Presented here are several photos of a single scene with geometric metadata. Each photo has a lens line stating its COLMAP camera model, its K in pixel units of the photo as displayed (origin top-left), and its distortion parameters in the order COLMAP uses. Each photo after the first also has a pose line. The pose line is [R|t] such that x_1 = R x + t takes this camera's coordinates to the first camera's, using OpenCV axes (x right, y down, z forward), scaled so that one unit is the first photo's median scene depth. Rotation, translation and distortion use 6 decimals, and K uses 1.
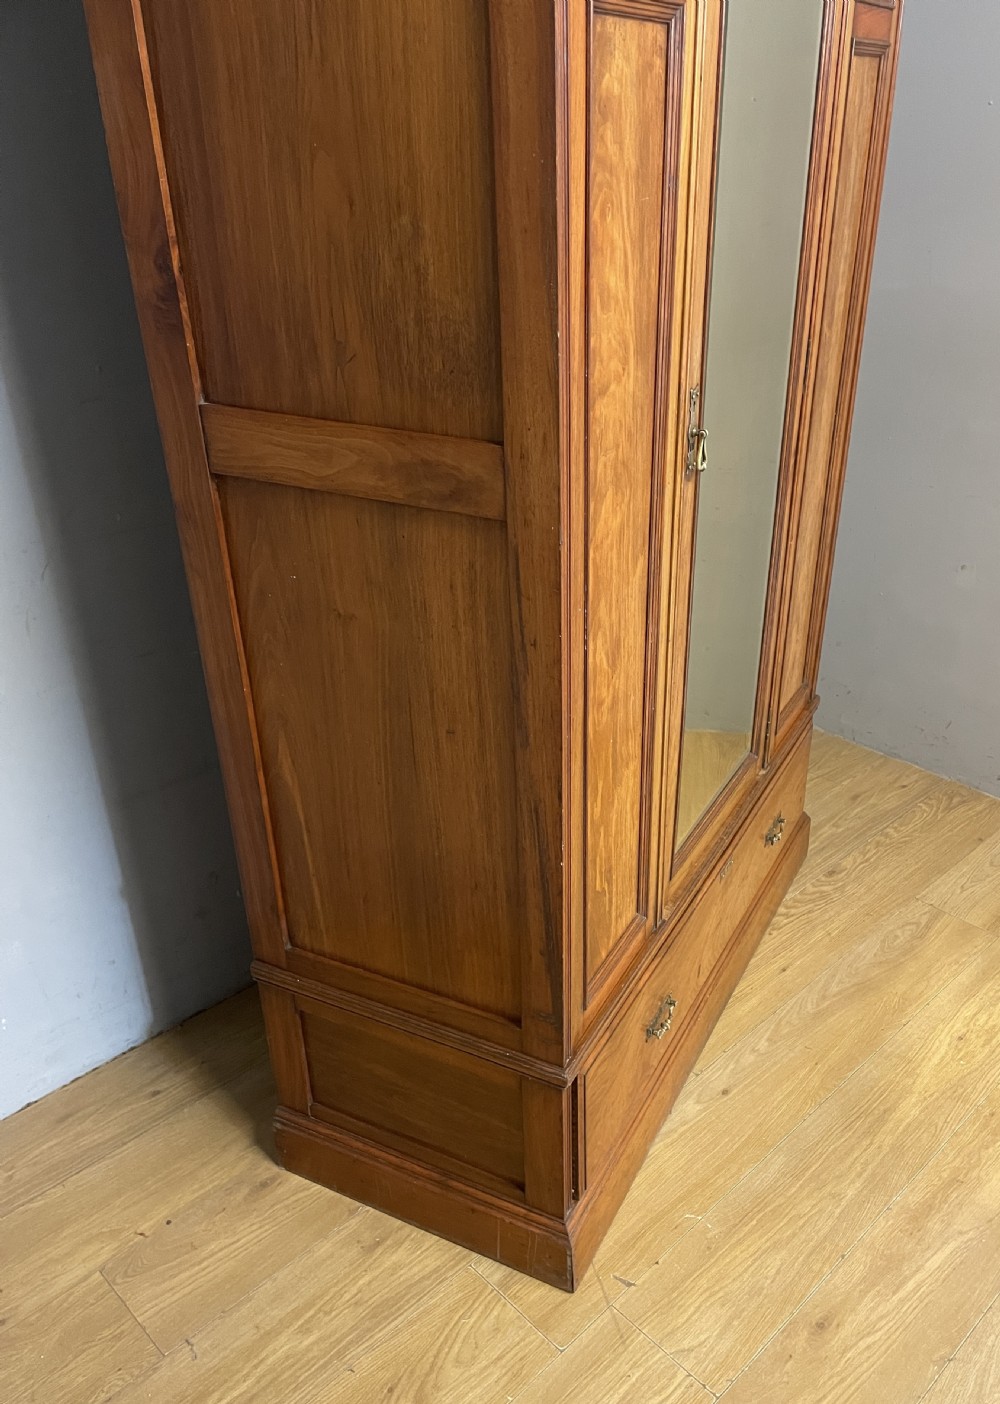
lens RADIAL K [[1133.2, 0, 576.1], [0, 1133.2, 758.8], [0, 0, 1]] dist [0.090615, -0.113826]
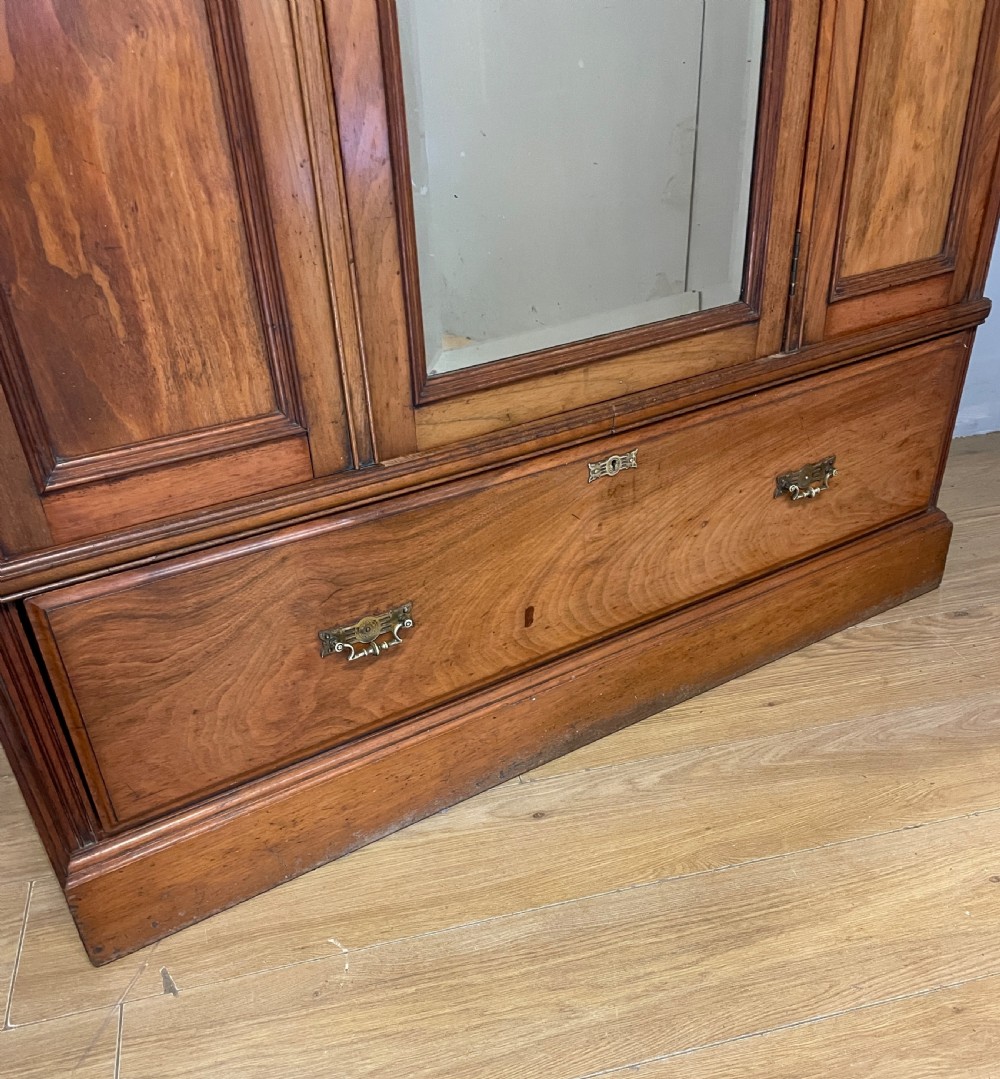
lens RADIAL K [[1014.1, 0, 515.4], [0, 1014.1, 670.5], [0, 0, 1]] dist [0.030171, 0.000000]
pose [[0.858975, 0.251768, -0.445841, 0.427943], [-0.216291, 0.967671, 0.129733, 0.172973], [0.464090, -0.015006, 0.885661, 0.598645]]
